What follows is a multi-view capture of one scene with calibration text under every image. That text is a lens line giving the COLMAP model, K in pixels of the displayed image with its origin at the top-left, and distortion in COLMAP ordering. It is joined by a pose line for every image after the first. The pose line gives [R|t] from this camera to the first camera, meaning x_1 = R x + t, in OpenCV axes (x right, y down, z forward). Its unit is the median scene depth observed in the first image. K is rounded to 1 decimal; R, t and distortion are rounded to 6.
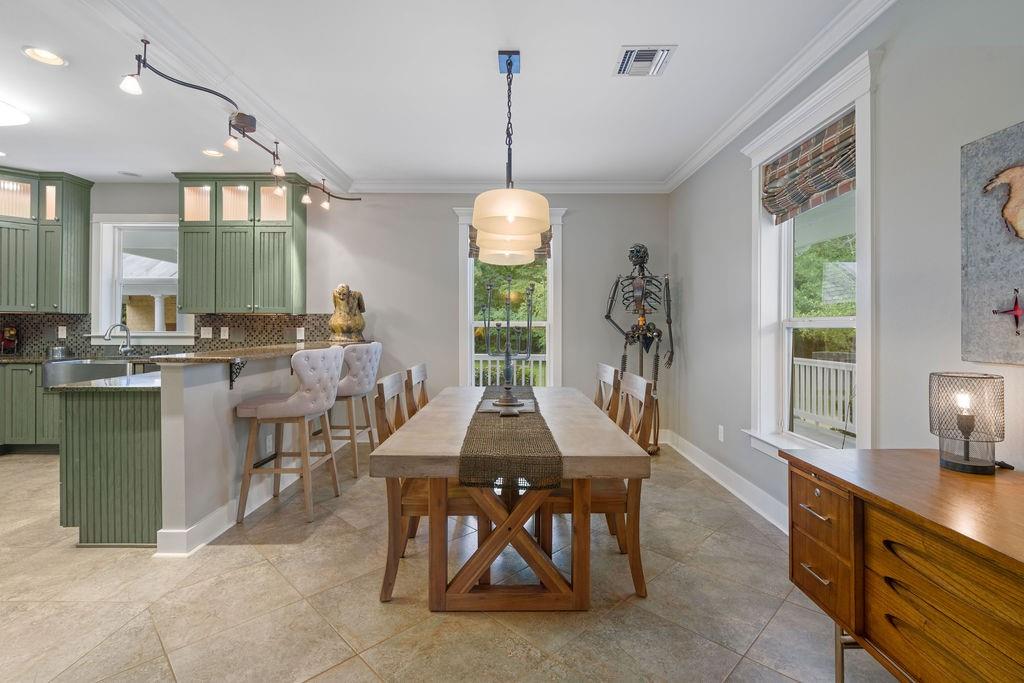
lens RADIAL K [[466.0, 0, 512.0], [0, 466.0, 341.5], [0, 0, 1]] dist [0.000519, 0.000049]
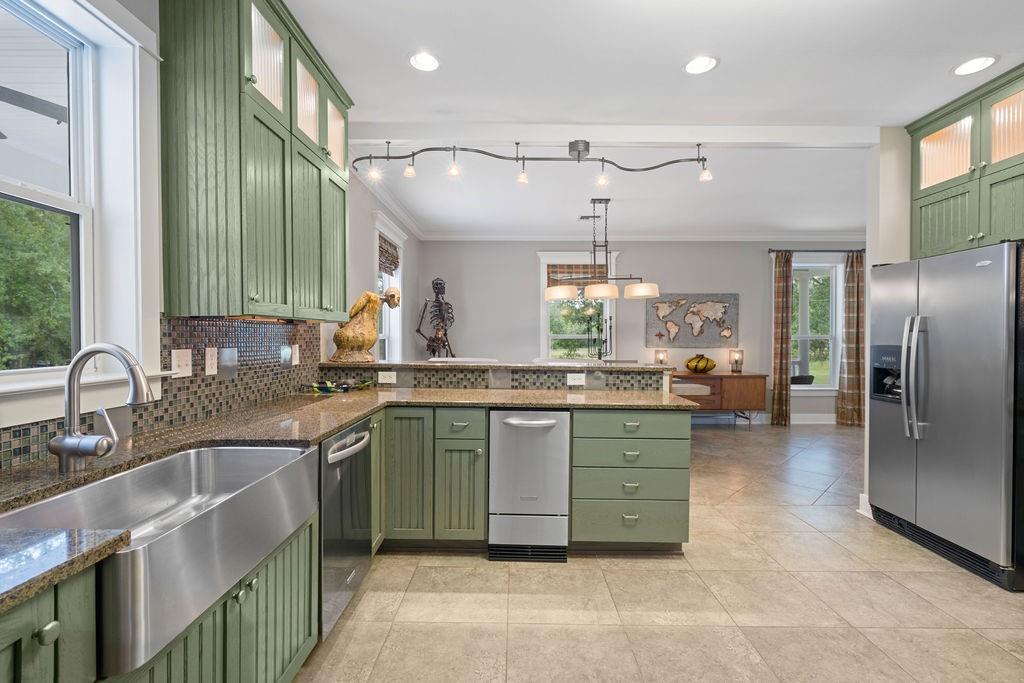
lens RADIAL K [[466.0, 0, 512.0], [0, 466.0, 341.5], [0, 0, 1]] dist [0.000519, 0.000049]
pose [[0.008274, -0.017928, 0.999805, -1.093319], [0.024220, 0.999550, 0.017723, -0.039360], [-0.999672, 0.024069, 0.008705, 0.753479]]
